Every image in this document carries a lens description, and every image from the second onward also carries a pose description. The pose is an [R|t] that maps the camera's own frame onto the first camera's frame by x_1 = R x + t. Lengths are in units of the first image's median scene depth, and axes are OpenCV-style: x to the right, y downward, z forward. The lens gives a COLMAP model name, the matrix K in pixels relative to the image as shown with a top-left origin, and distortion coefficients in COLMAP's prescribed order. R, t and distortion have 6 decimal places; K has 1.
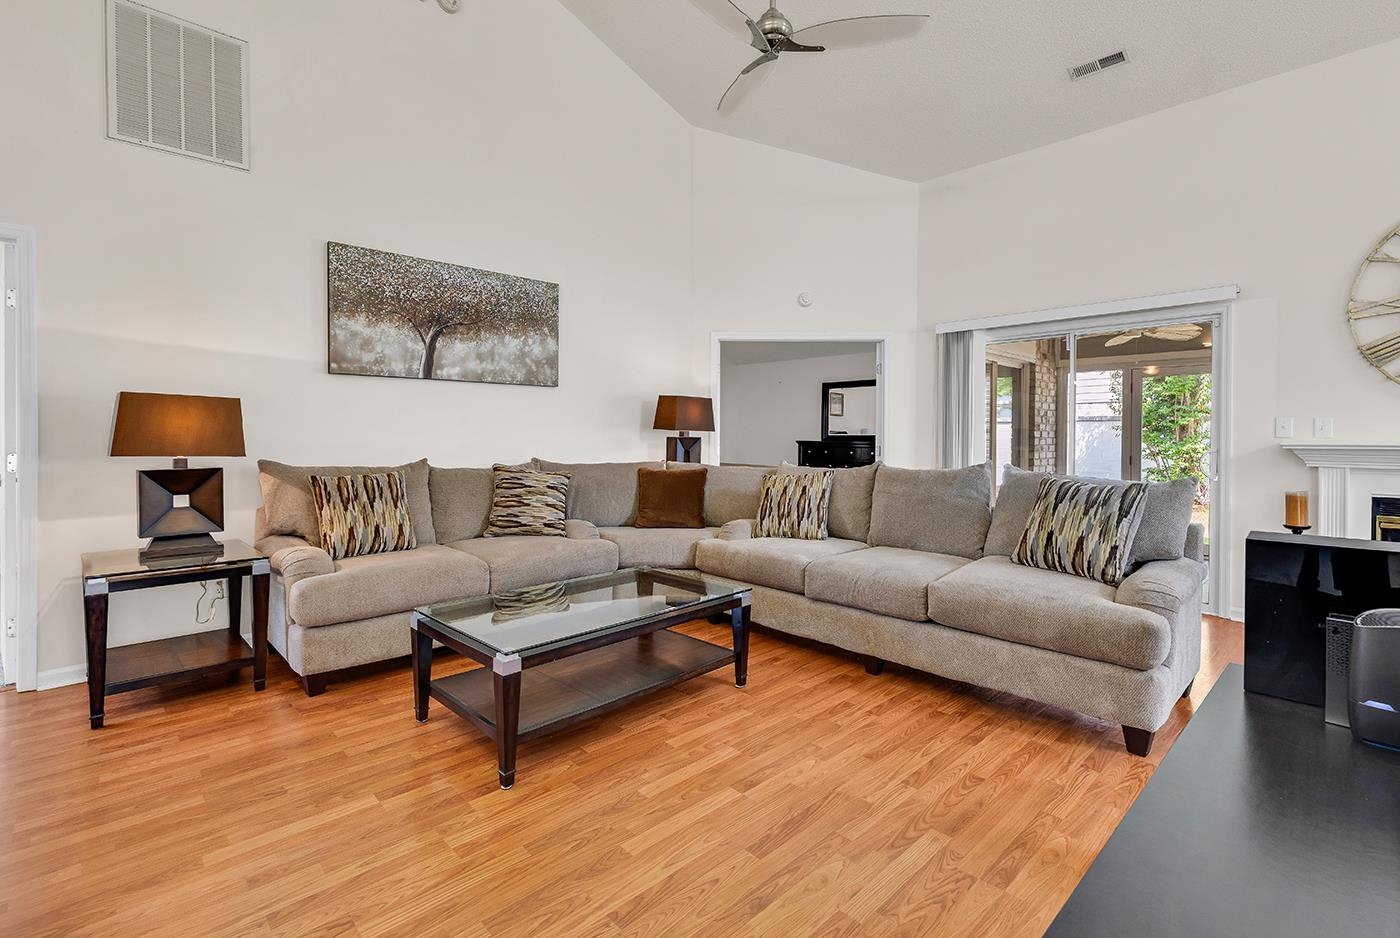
lens RADIAL K [[657.2, 0, 721.8], [0, 657.2, 436.6], [0, 0, 1]] dist [0.003238, -0.000101]
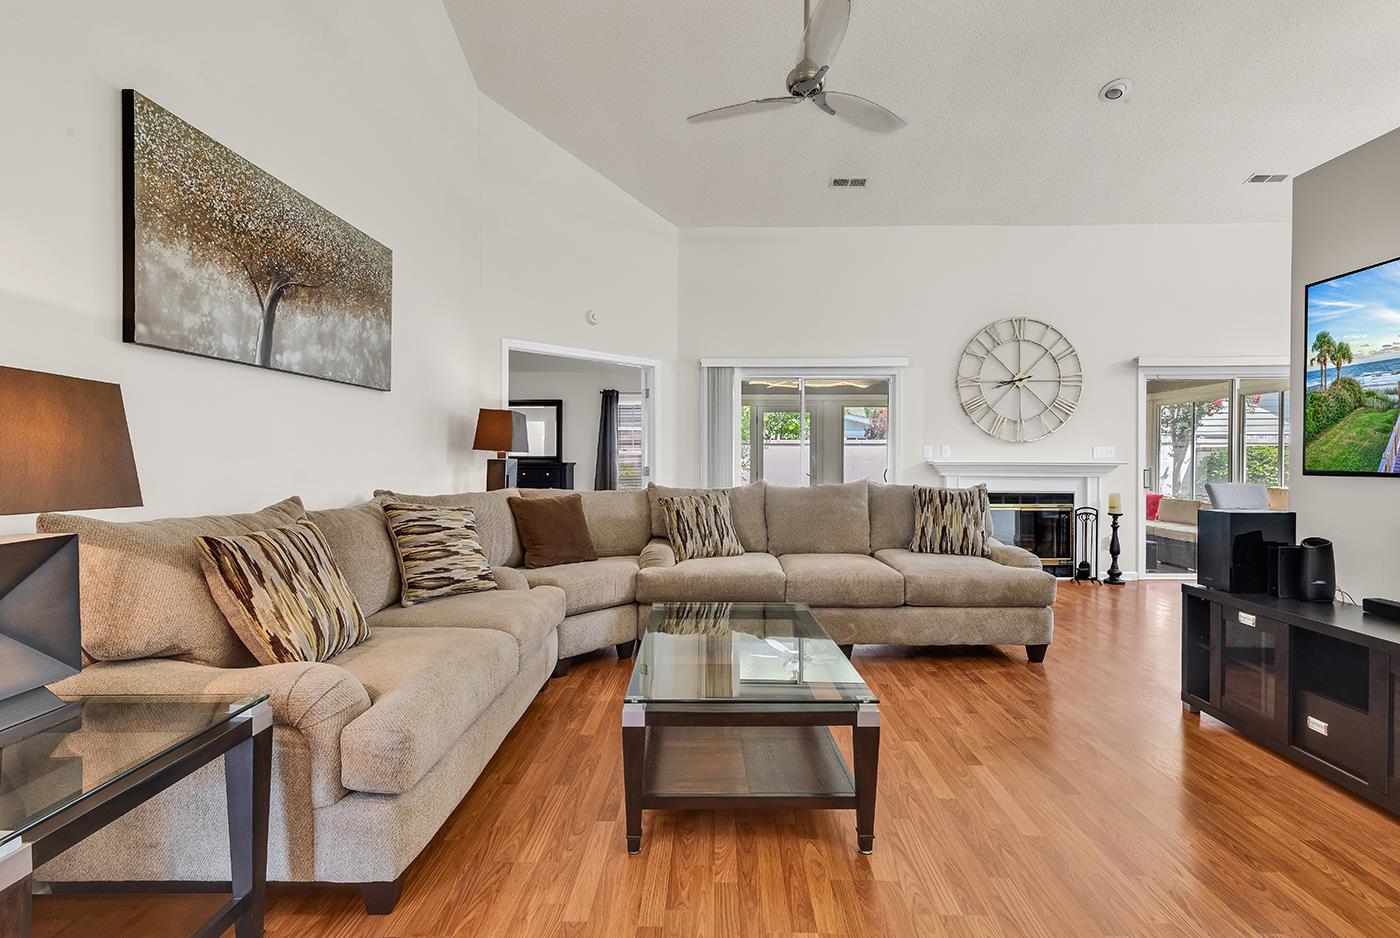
lens RADIAL K [[635.6, 0, 728.4], [0, 635.6, 458.4], [0, 0, 1]] dist [0.000755, -0.000020]
pose [[0.701120, -0.004474, 0.713029, -0.588997], [0.001985, 0.999989, 0.004323, -0.004517], [-0.713040, -0.001616, 0.701121, 0.287588]]
